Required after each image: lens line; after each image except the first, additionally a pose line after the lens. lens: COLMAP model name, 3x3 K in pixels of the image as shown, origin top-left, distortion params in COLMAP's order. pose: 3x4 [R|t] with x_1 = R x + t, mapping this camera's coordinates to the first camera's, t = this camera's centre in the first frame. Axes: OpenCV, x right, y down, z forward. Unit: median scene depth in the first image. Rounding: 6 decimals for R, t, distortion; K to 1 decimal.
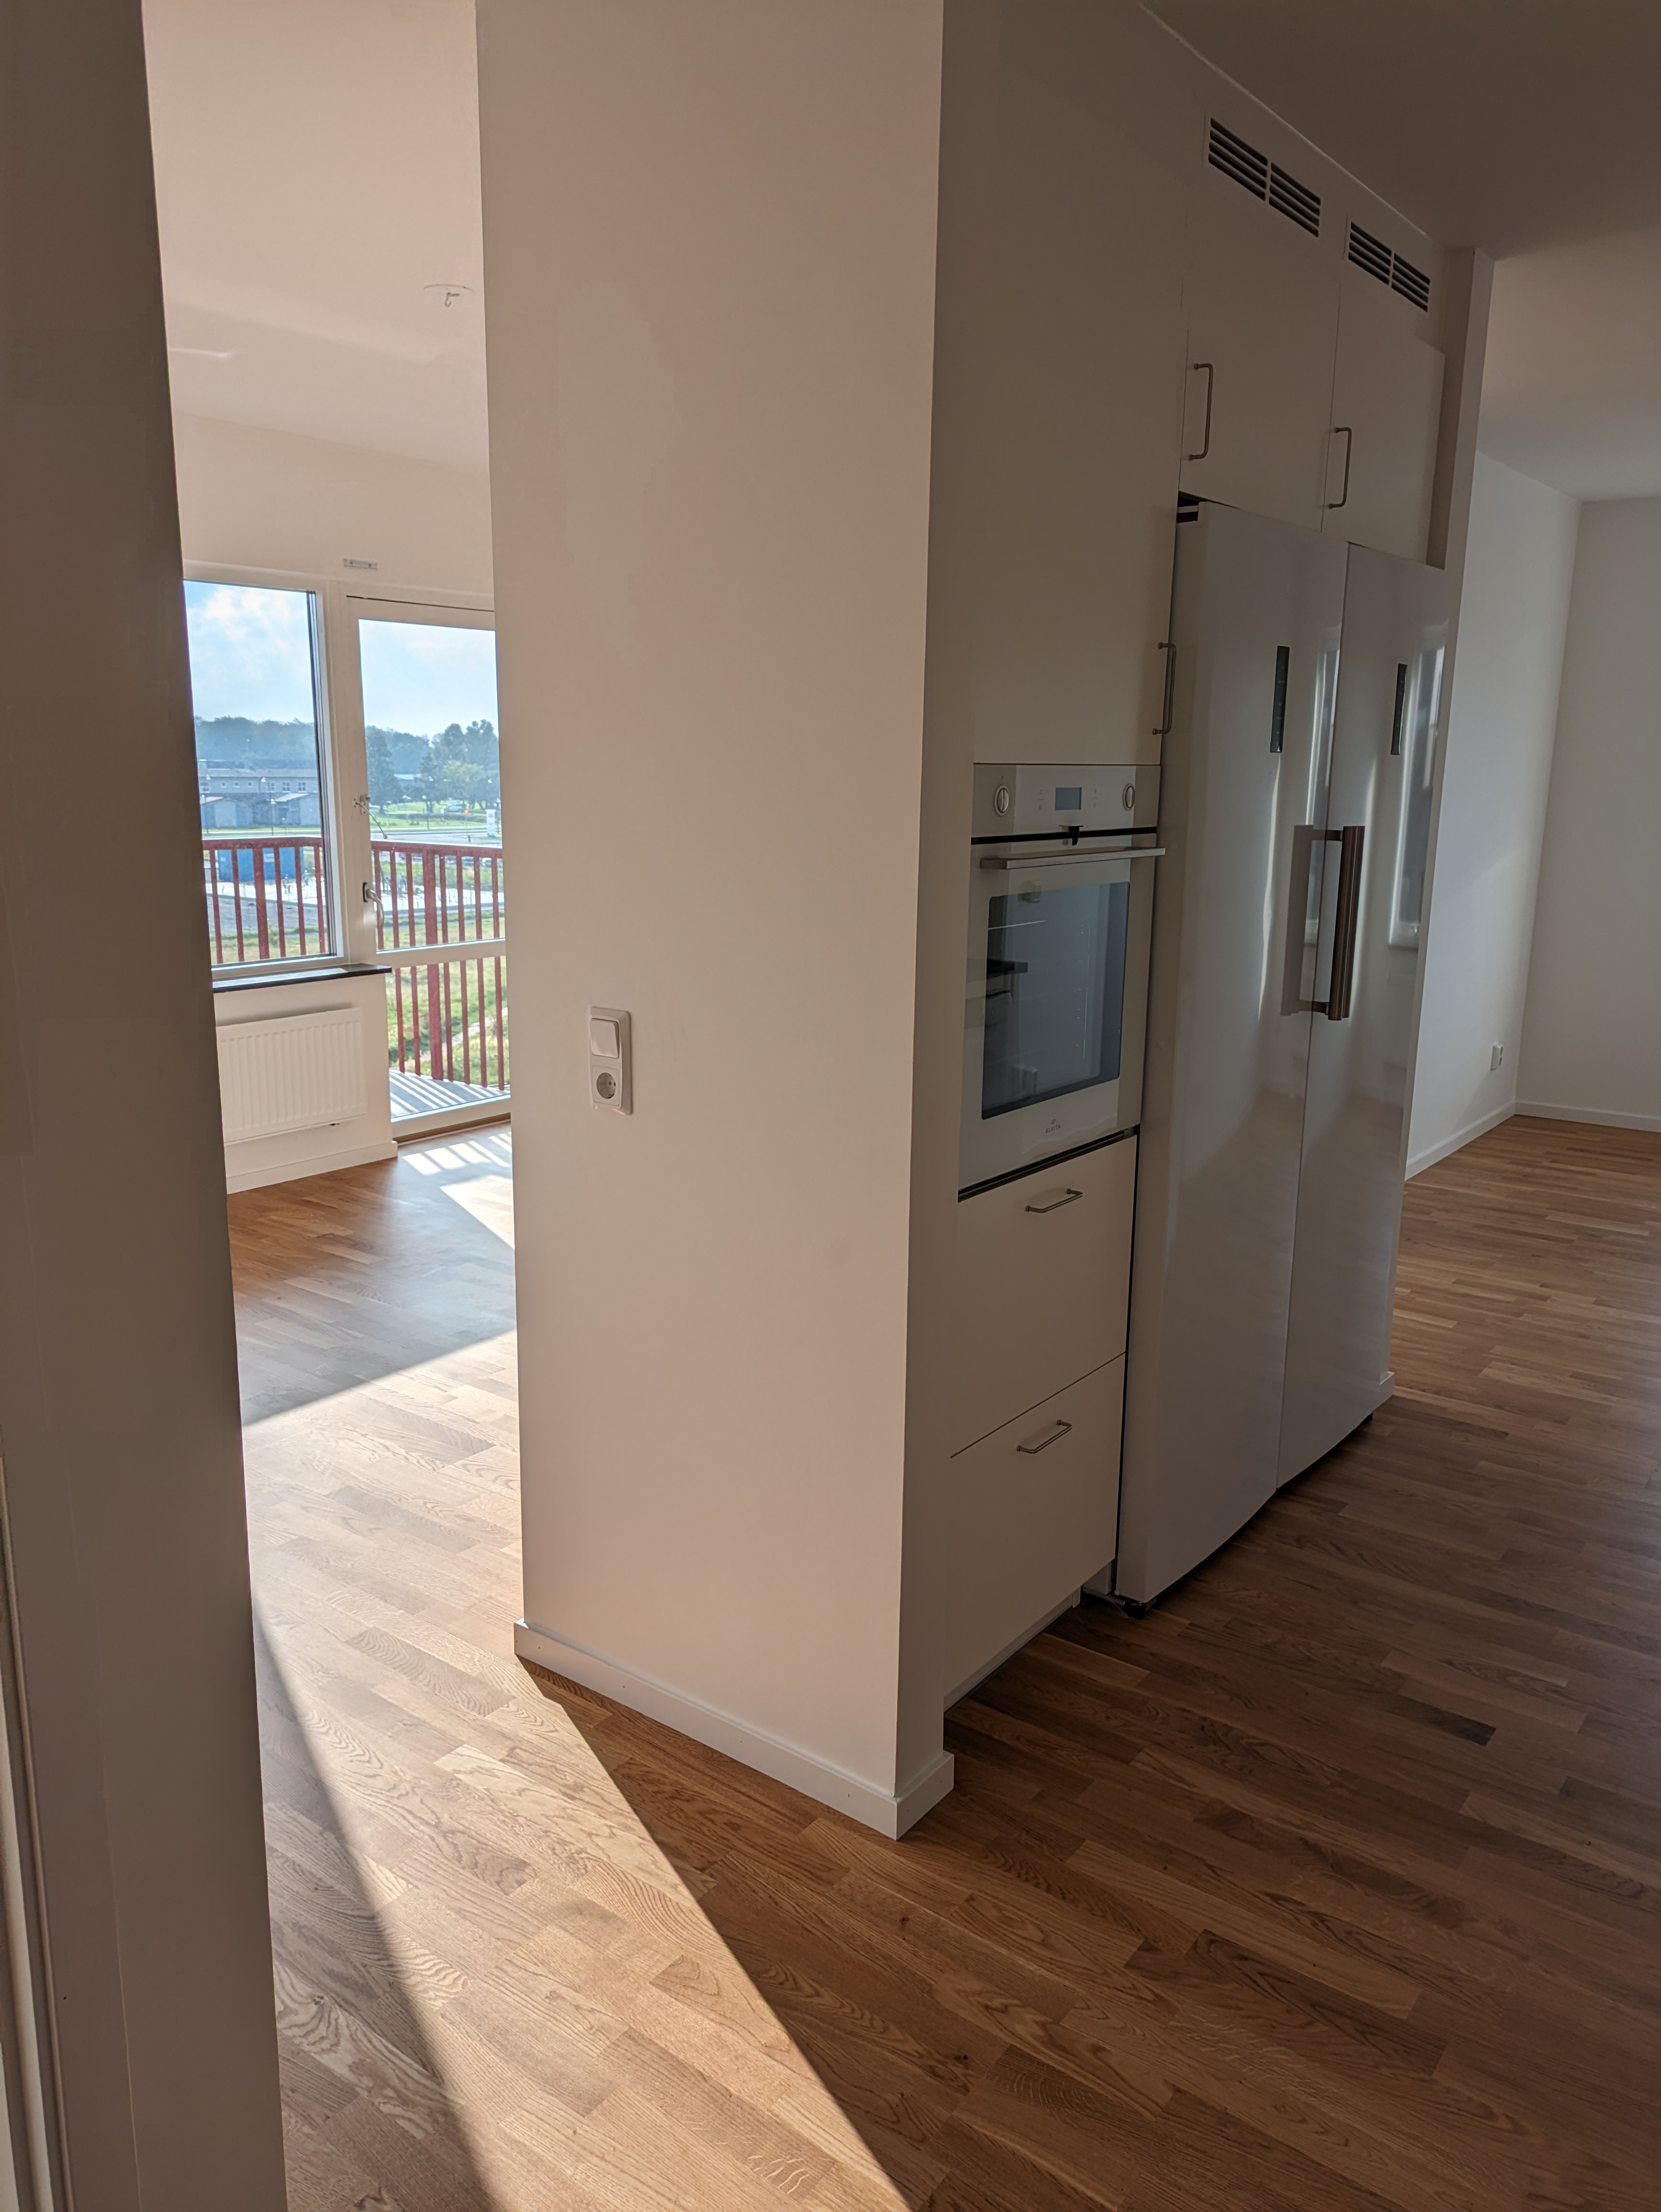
lens RADIAL K [[1626.2, 0, 822.0], [0, 1626.2, 1101.3], [0, 0, 1]] dist [0.015488, -0.001743]
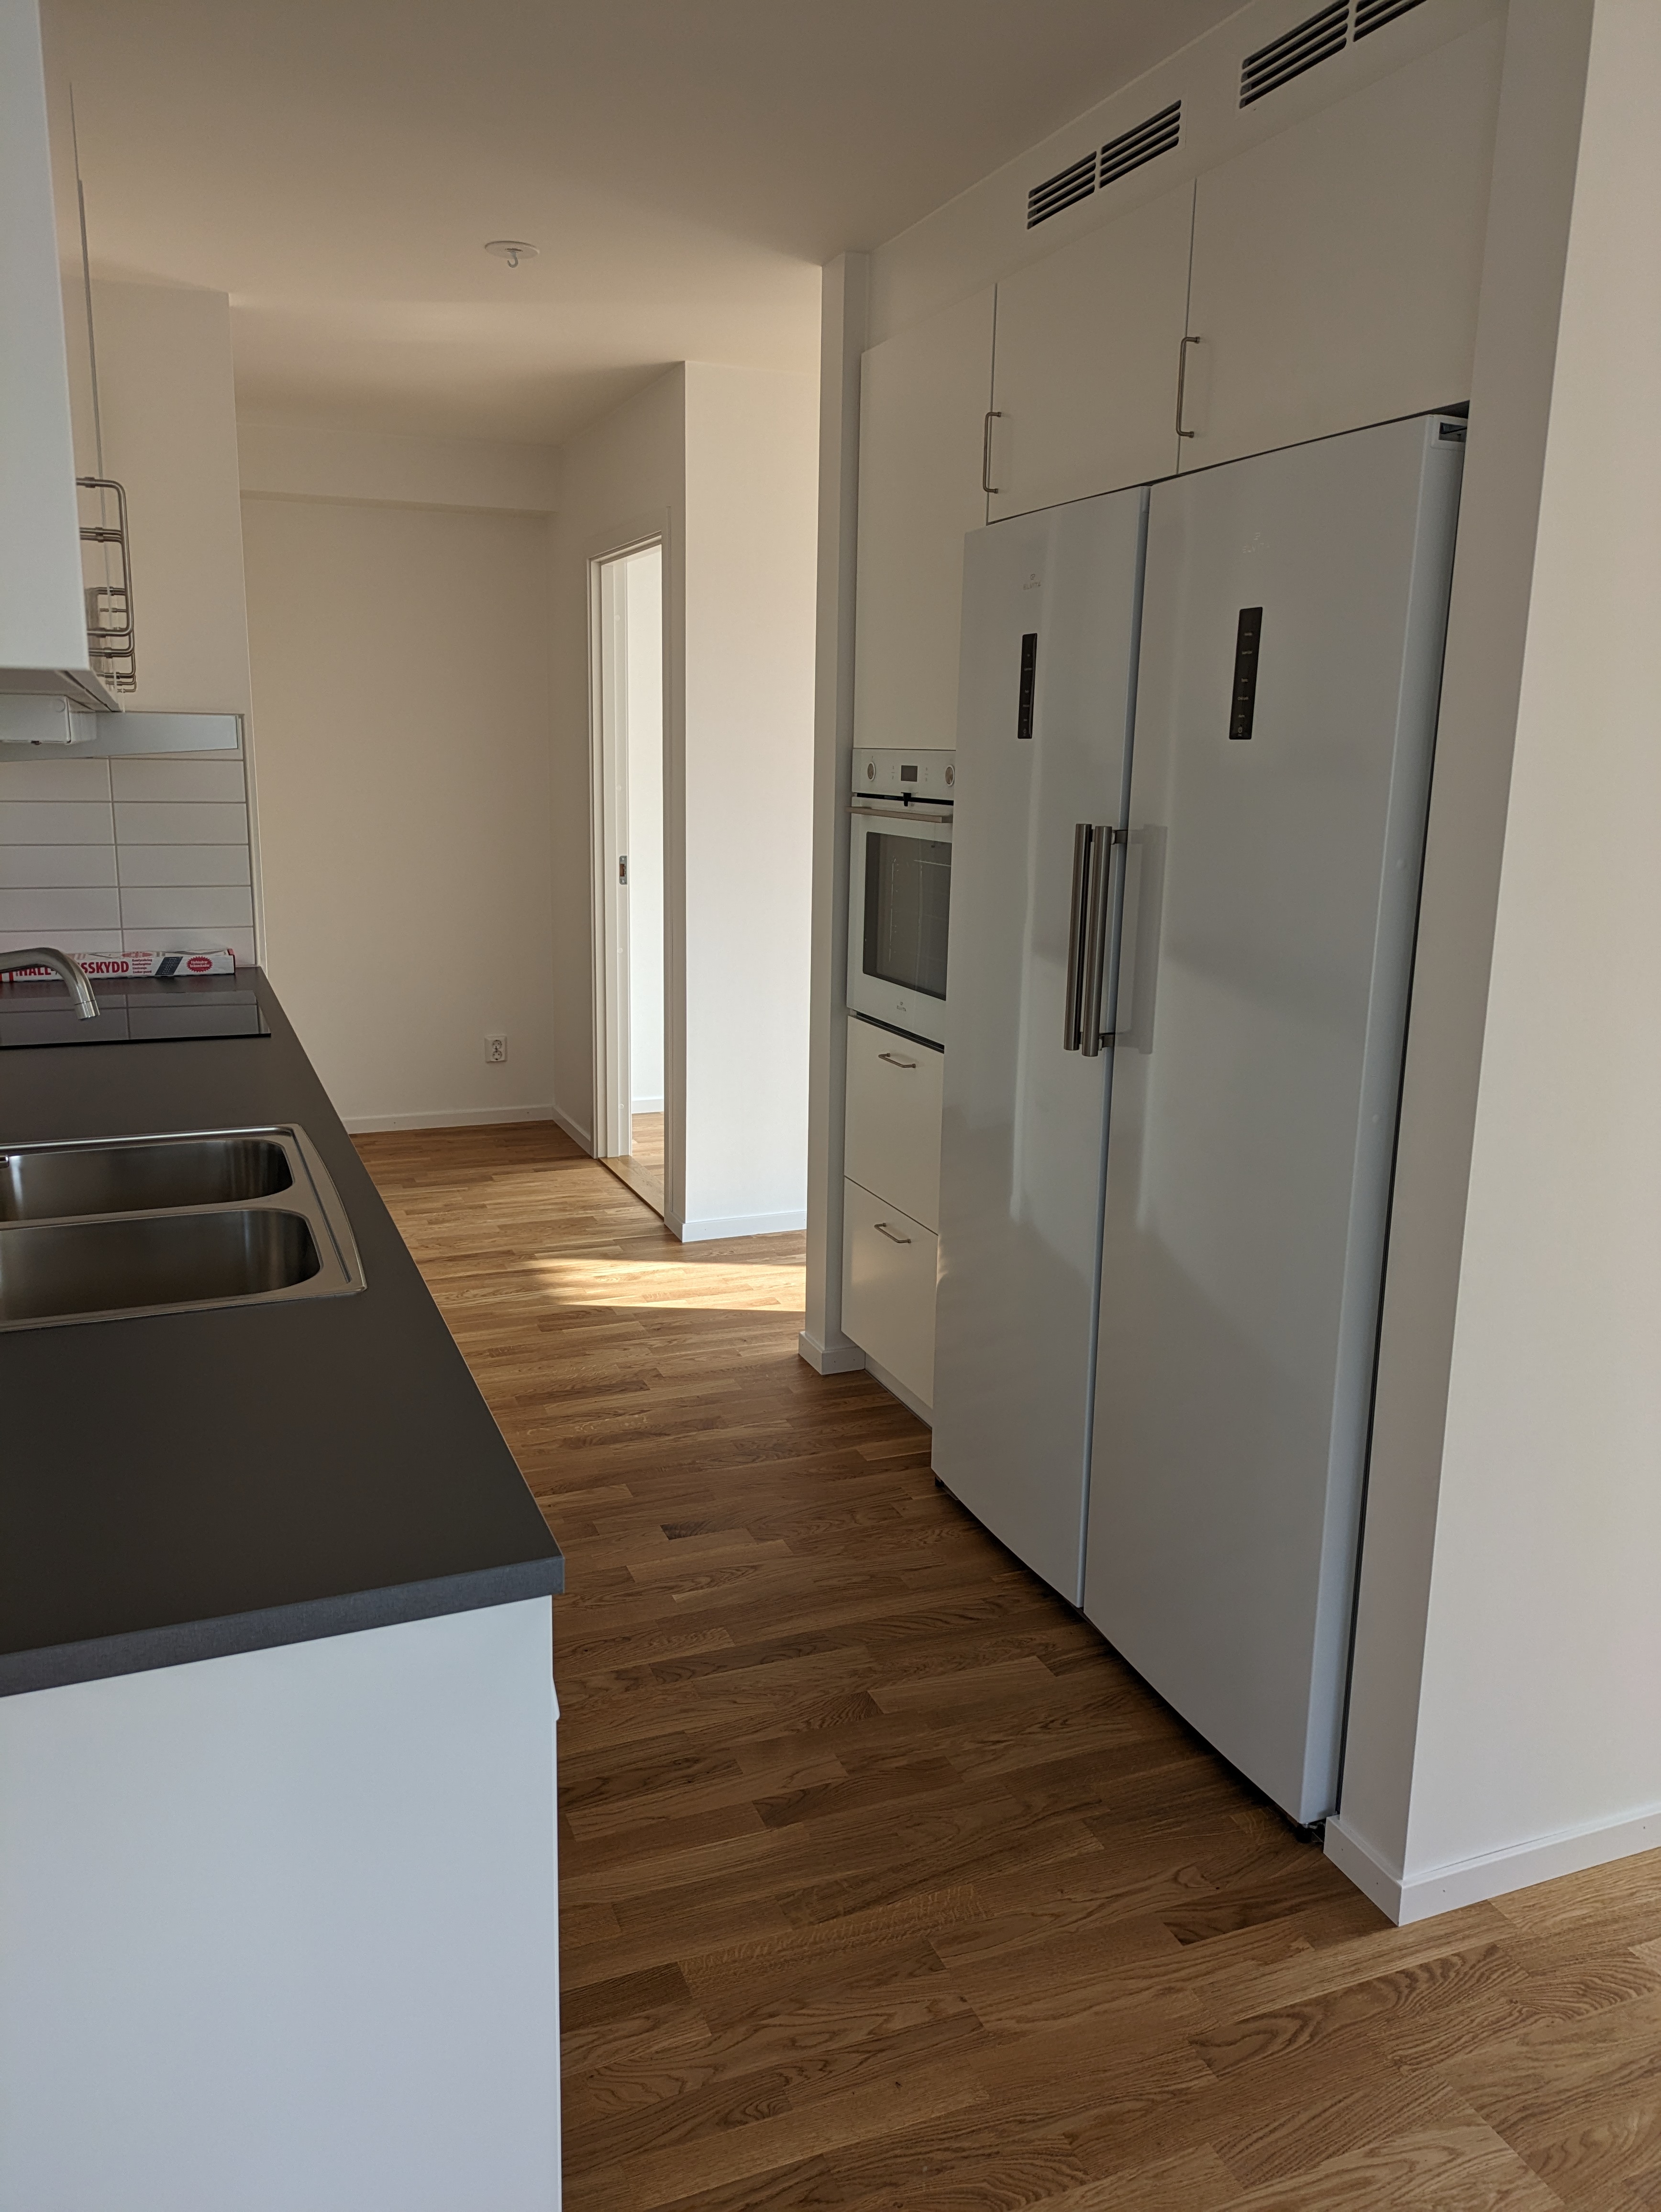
lens RADIAL K [[1596.5, 0, 801.0], [0, 1596.5, 1081.6], [0, 0, 1]] dist [0.002577, -0.004481]
pose [[-0.513850, 0.155798, -0.843614, 1.355298], [-0.203372, 0.933216, 0.296221, -0.313569], [0.833425, 0.323781, -0.447848, 1.558098]]
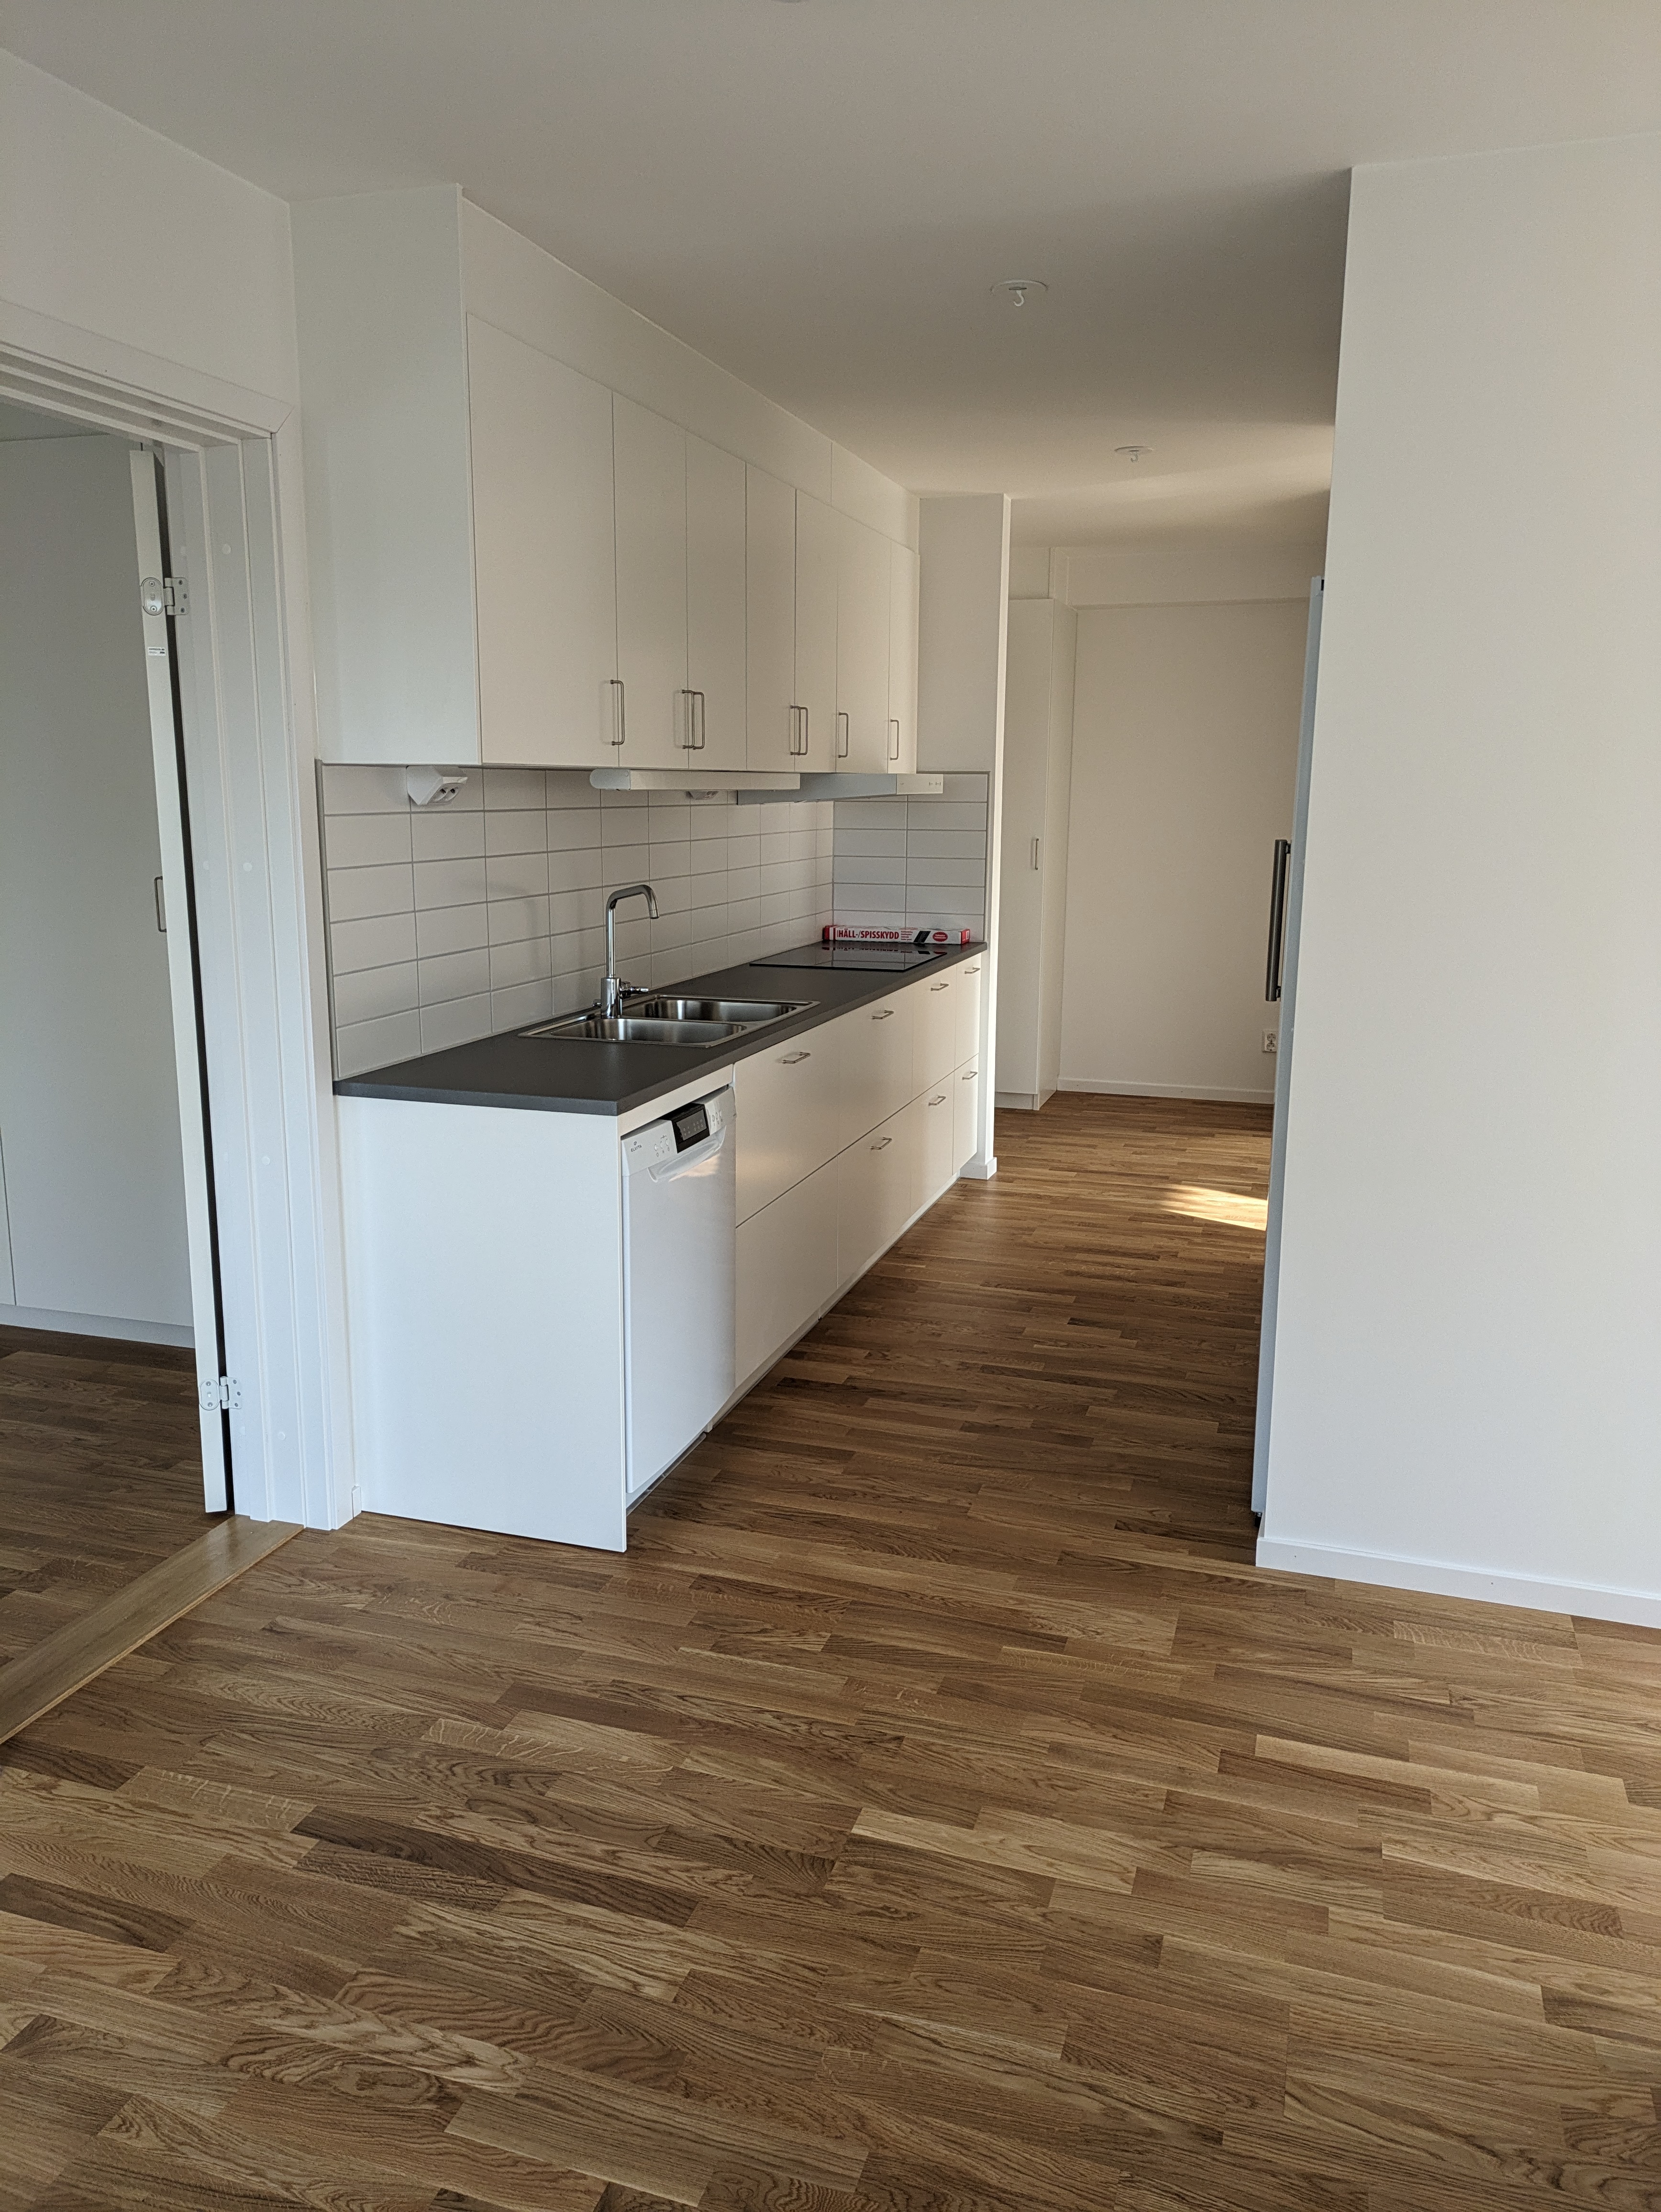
lens RADIAL K [[1626.2, 0, 822.0], [0, 1626.2, 1101.3], [0, 0, 1]] dist [0.015488, -0.001743]
pose [[-0.943649, 0.050001, -0.327149, 1.283912], [-0.083386, 0.920707, 0.381243, -0.516991], [0.320271, 0.387039, -0.864654, 2.450726]]
